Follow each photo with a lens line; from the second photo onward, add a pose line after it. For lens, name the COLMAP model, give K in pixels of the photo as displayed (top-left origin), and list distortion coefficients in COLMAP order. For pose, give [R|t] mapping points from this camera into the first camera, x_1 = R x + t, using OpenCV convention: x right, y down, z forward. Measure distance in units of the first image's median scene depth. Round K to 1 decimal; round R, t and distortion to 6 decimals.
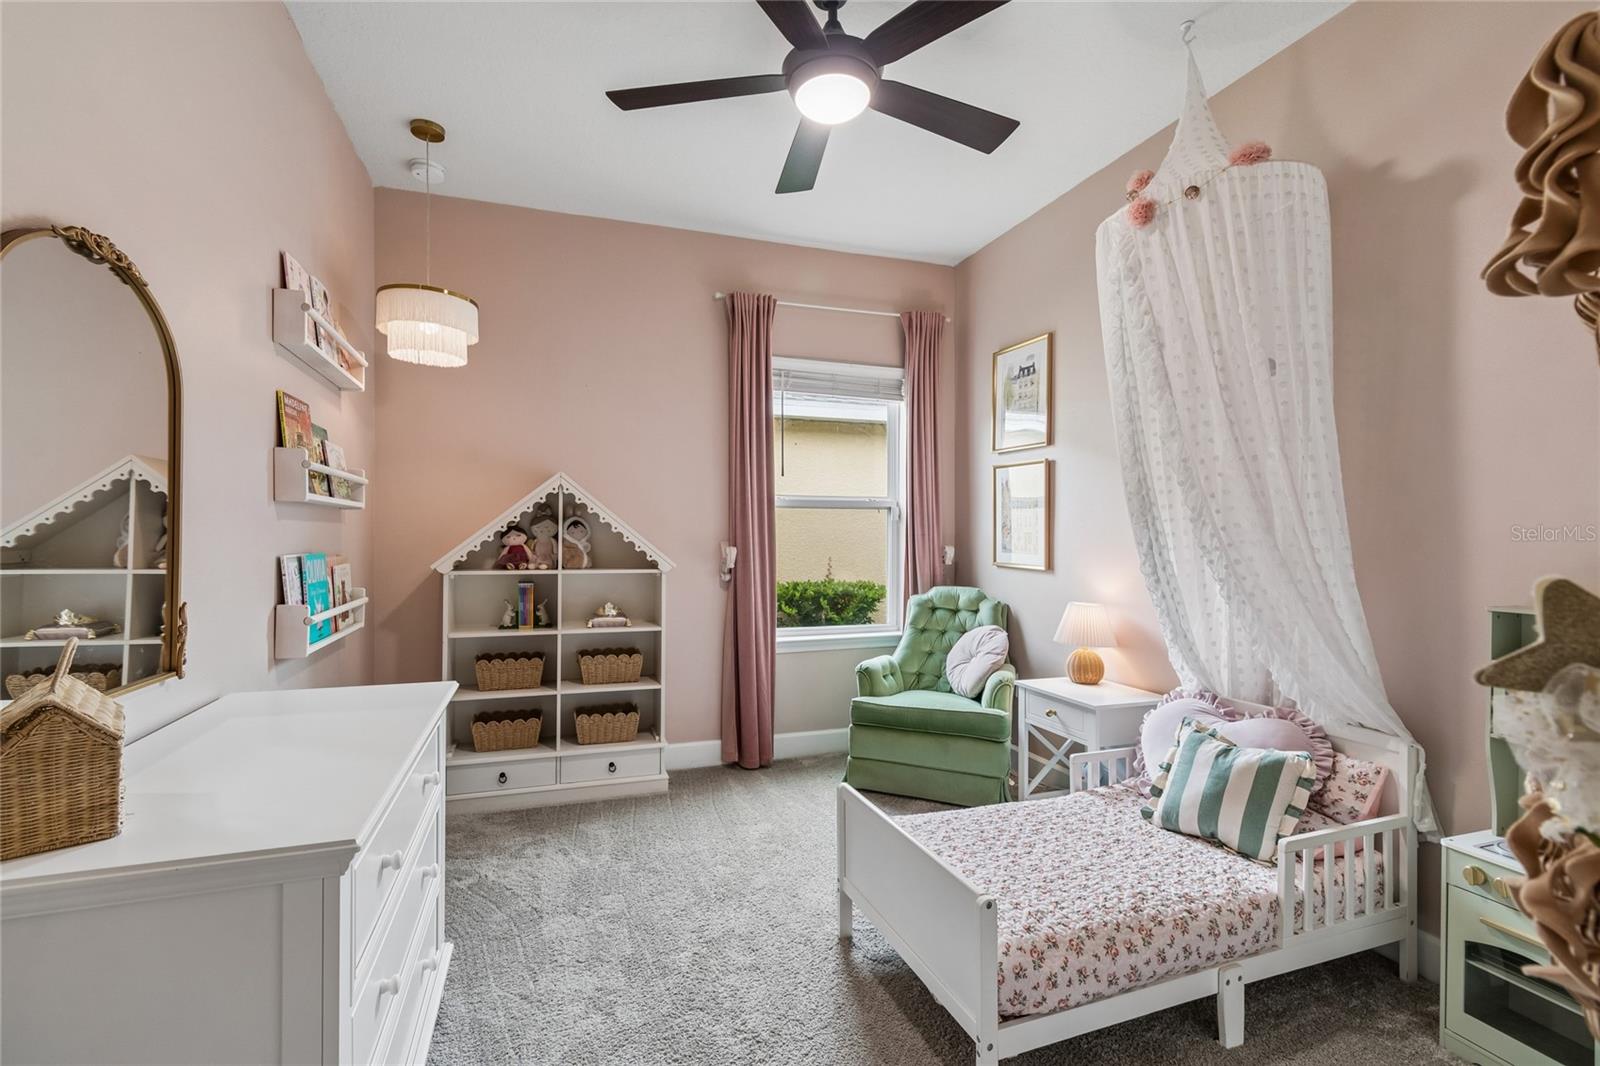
lens RADIAL K [[720.2, 0, 794.8], [0, 720.2, 539.8], [0, 0, 1]] dist [0.000254, -0.000132]
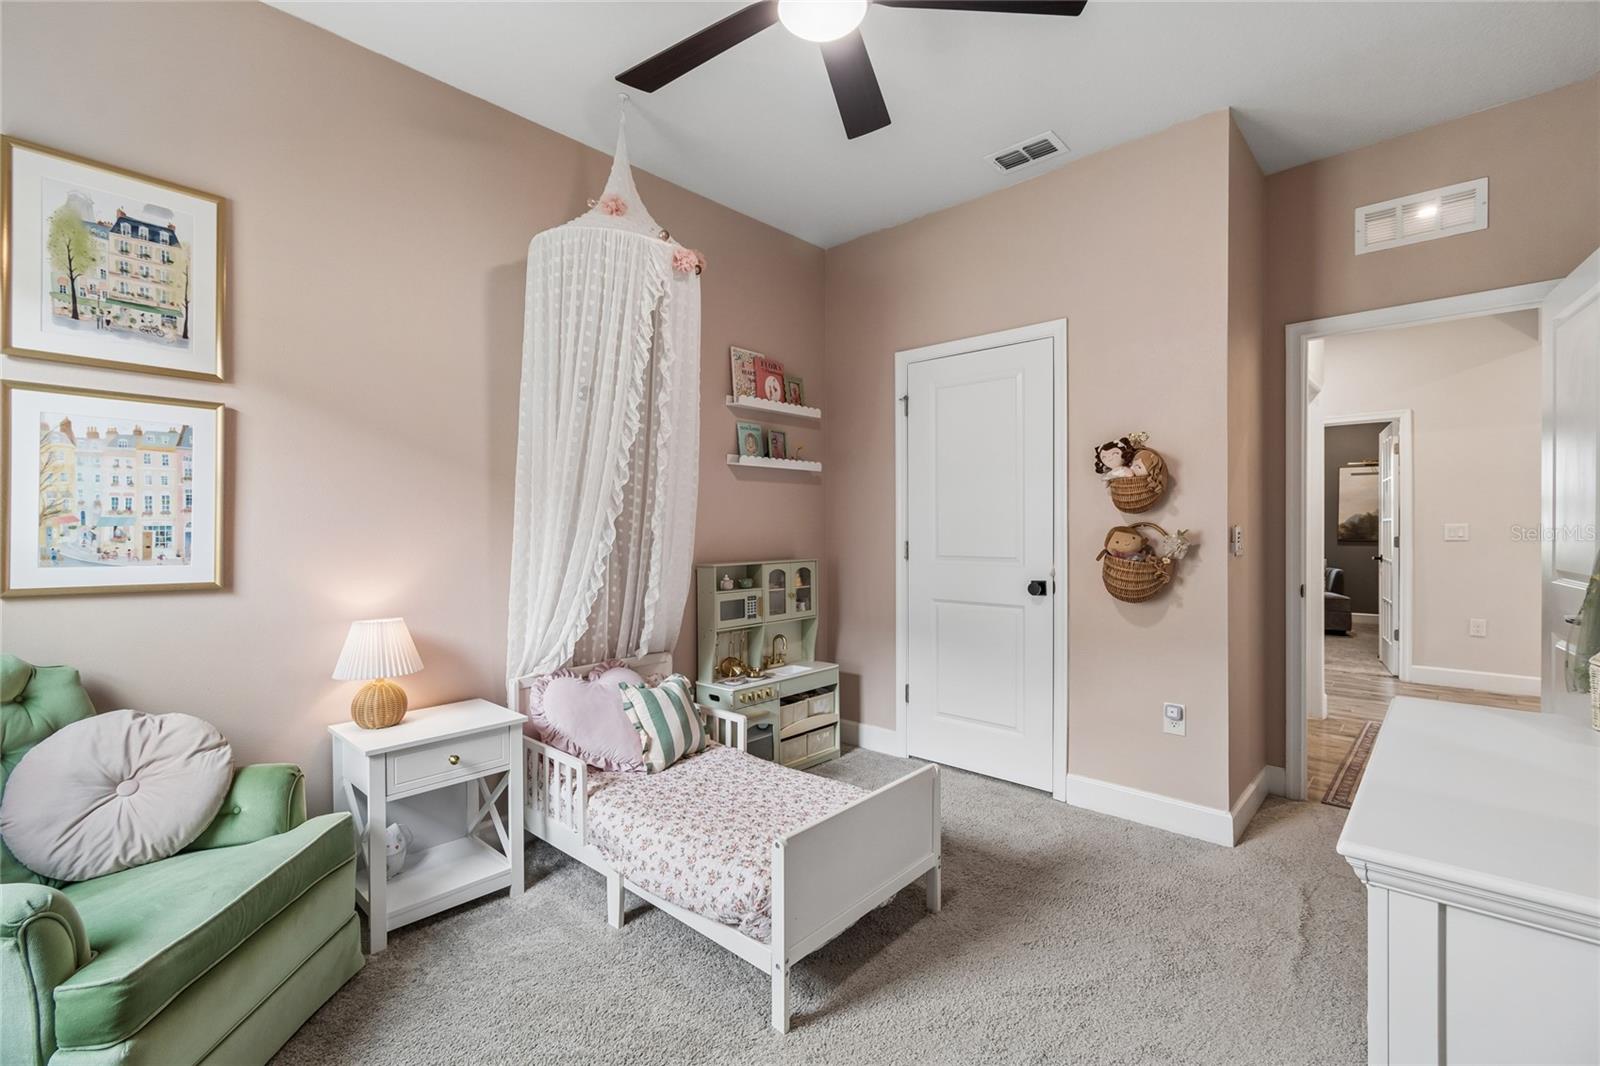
lens RADIAL K [[695.7, 0, 797.6], [0, 695.7, 524.6], [0, 0, 1]] dist [0.001242, -0.000028]
pose [[-0.472483, 0.000207, 0.881340, -0.383155], [0.008619, 0.999953, 0.004386, -0.009289], [-0.881298, 0.009669, -0.472463, 0.828006]]
